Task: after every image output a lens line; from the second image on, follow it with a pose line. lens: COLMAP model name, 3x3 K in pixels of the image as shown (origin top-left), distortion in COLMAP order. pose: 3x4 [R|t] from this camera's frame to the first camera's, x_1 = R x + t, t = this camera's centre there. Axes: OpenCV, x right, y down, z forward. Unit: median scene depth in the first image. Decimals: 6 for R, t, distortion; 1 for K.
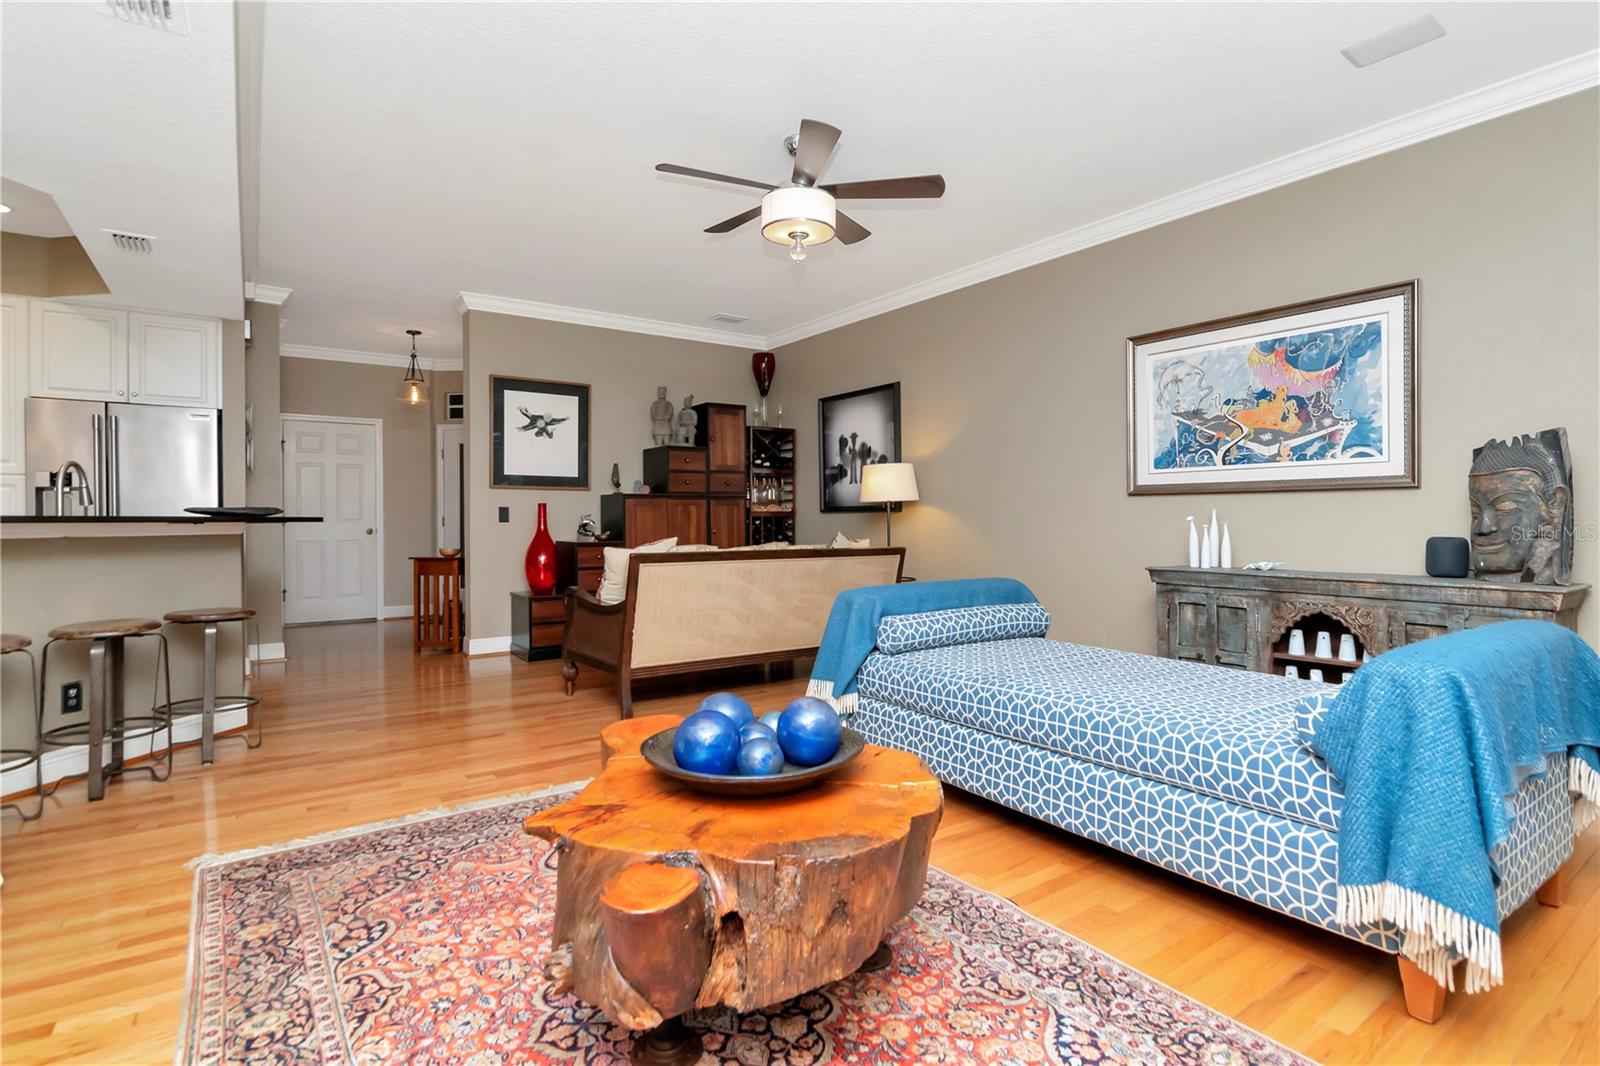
lens RADIAL K [[767.0, 0, 803.7], [0, 767.0, 529.0], [0, 0, 1]] dist [-0.001234, -0.011574]
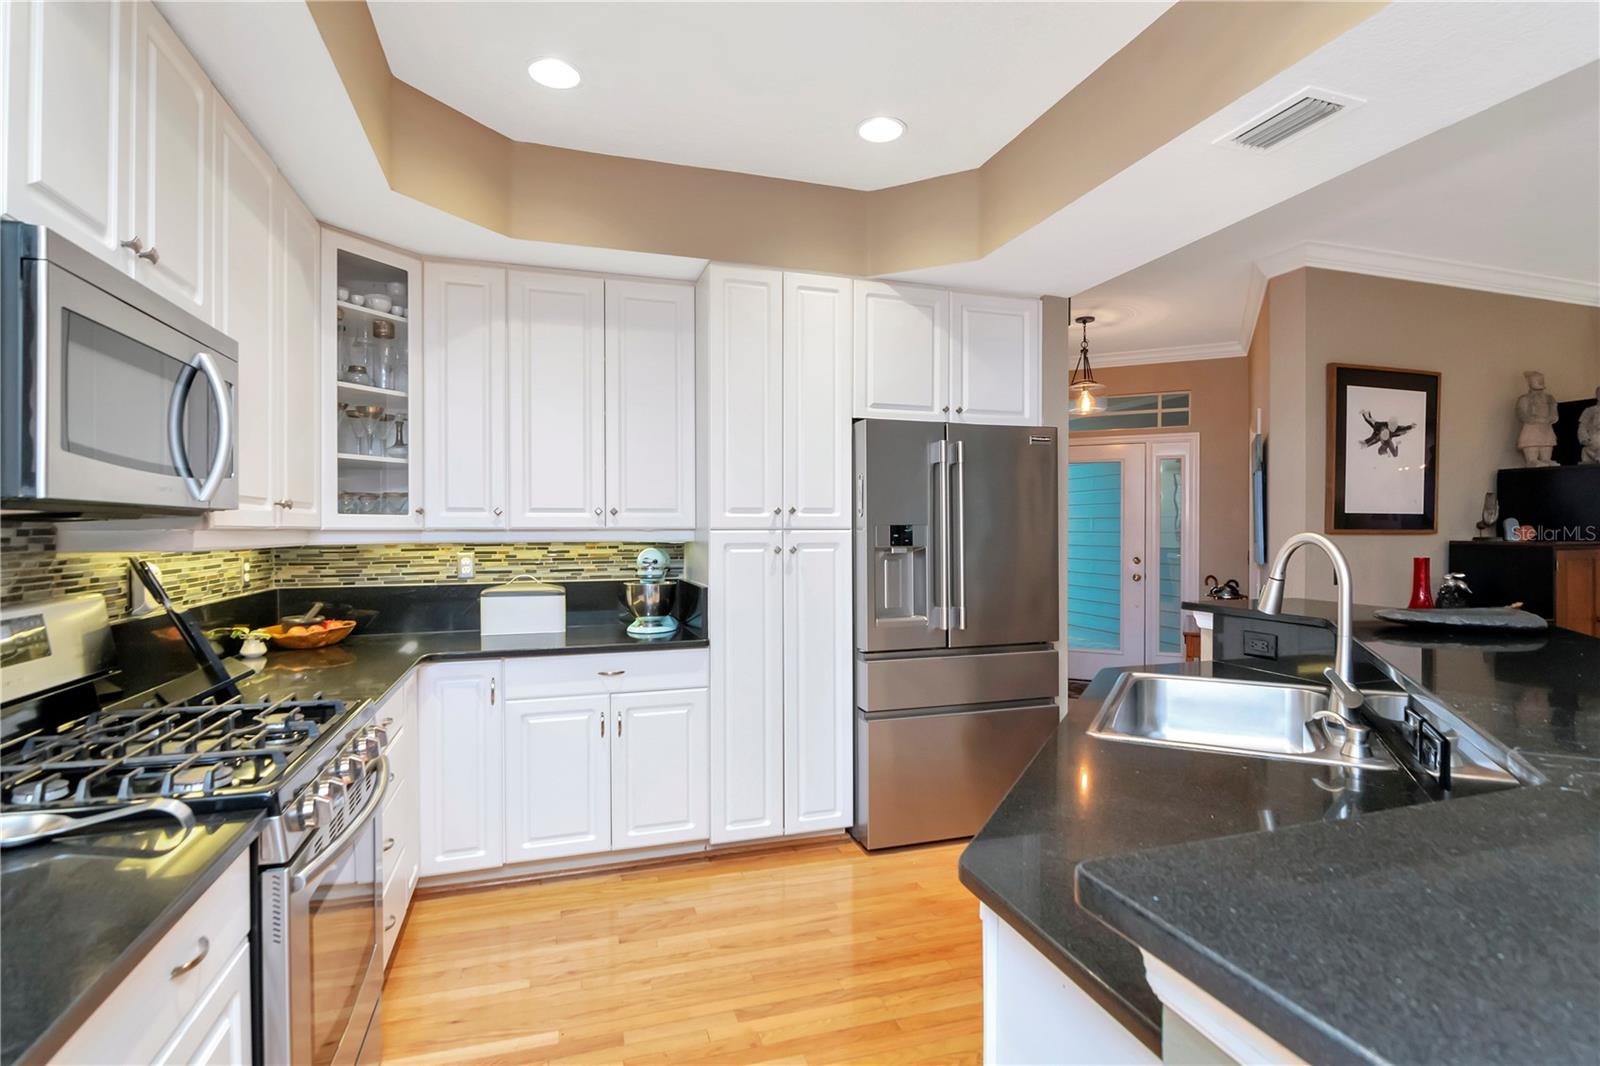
lens RADIAL K [[767.0, 0, 803.7], [0, 767.0, 529.0], [0, 0, 1]] dist [-0.001234, -0.011574]
pose [[0.953626, 0.003459, -0.300975, -0.619066], [-0.006643, 0.999932, -0.009556, -0.046592], [0.300921, 0.011112, 0.953584, 0.224849]]
